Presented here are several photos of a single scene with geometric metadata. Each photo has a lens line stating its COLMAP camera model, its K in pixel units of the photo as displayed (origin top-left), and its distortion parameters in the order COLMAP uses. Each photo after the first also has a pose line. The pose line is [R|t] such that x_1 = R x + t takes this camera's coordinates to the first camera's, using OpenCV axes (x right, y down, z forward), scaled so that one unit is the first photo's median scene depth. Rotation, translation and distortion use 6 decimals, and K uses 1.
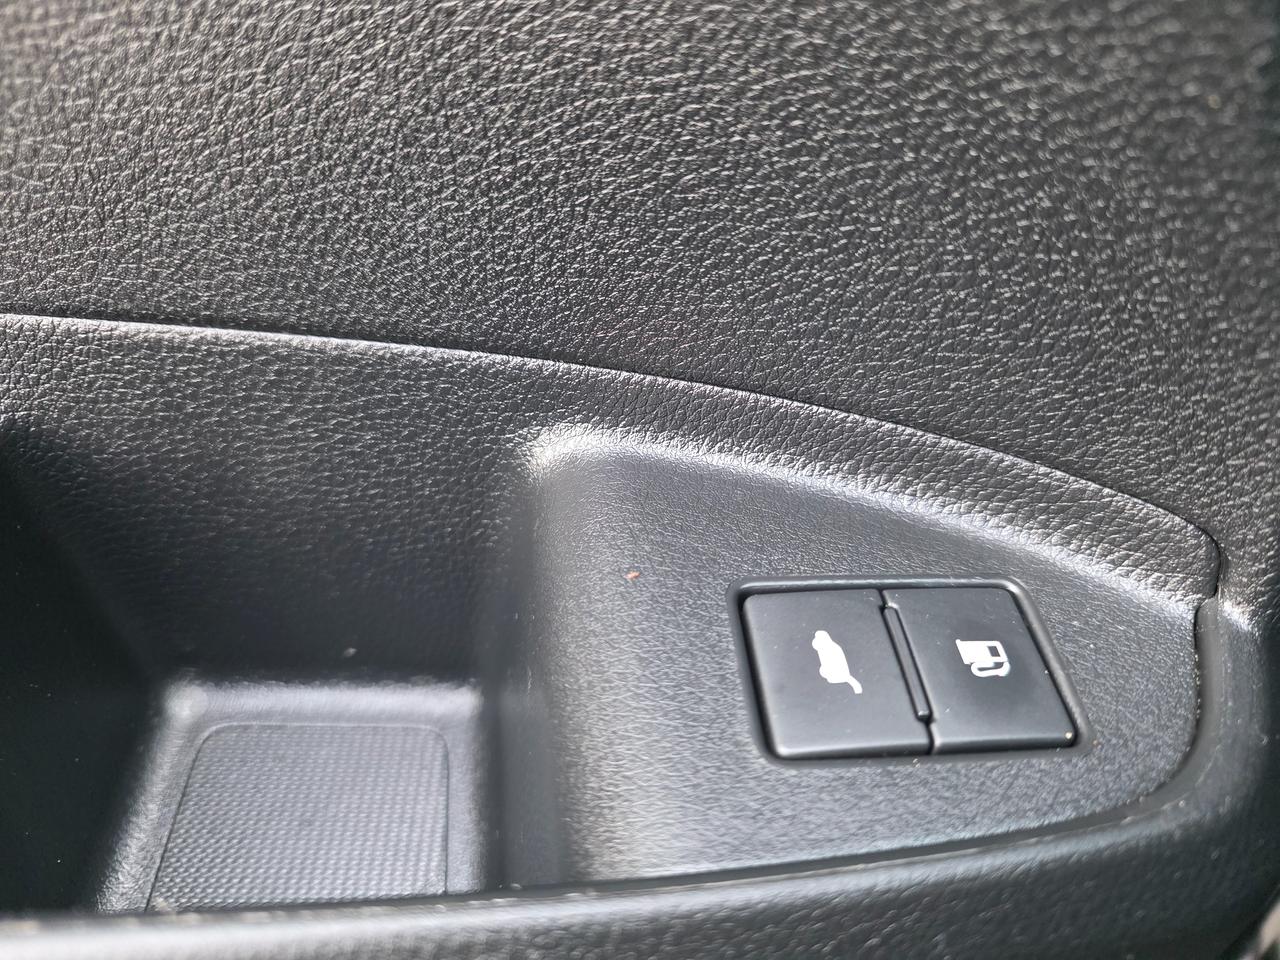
lens RADIAL K [[892.5, 0, 645.7], [0, 892.5, 483.1], [0, 0, 1]] dist [-0.006677, 0.003019]
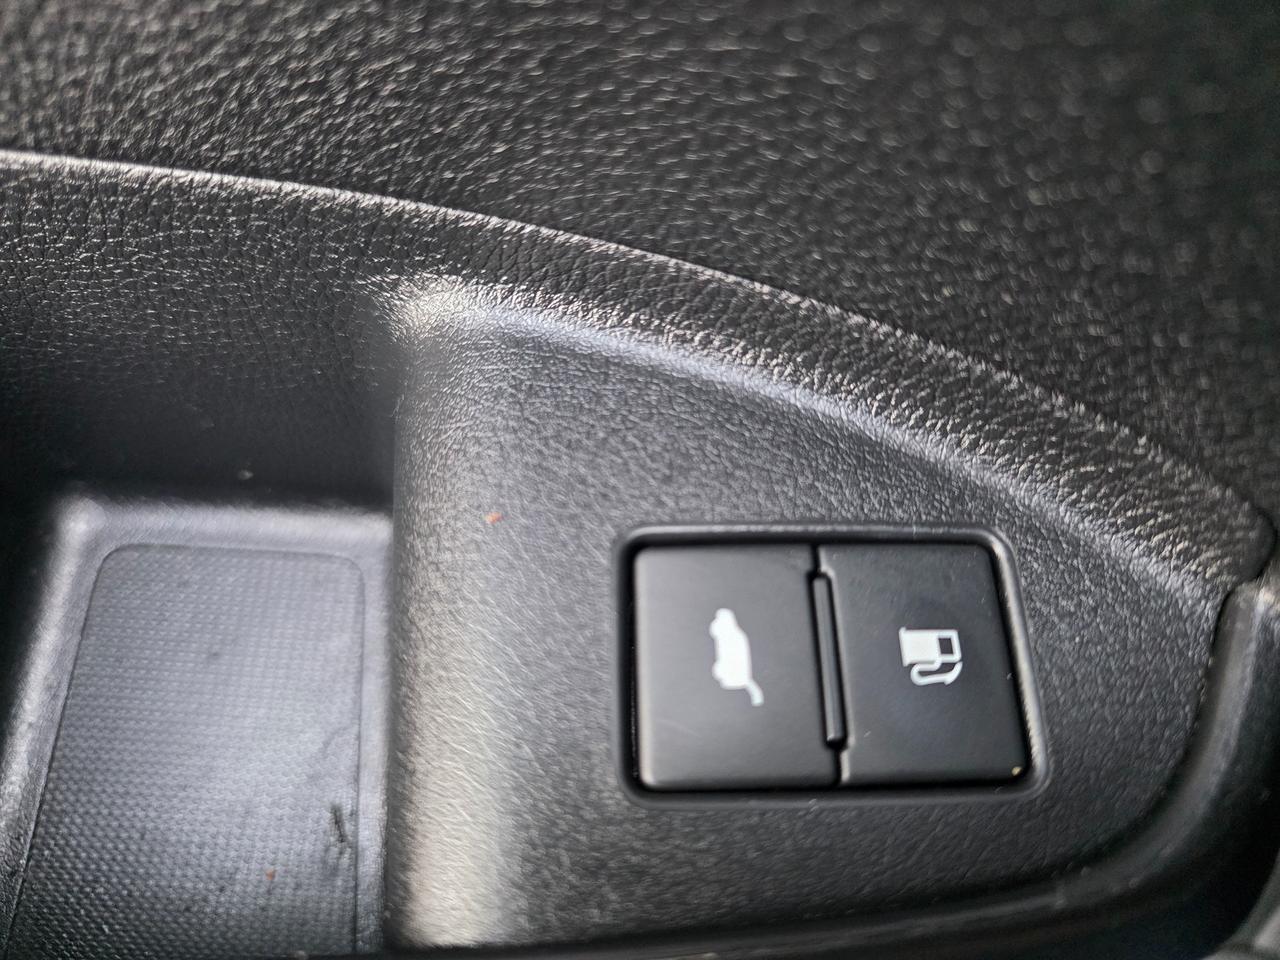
lens RADIAL K [[927.1, 0, 640.0], [0, 927.1, 480.0], [0, 0, 1]] dist [0.008998, -0.127229]
pose [[0.997862, 0.046017, -0.046409, 0.138638], [-0.025772, 0.929619, 0.367620, -0.211143], [0.060060, -0.365638, 0.928817, 0.255759]]
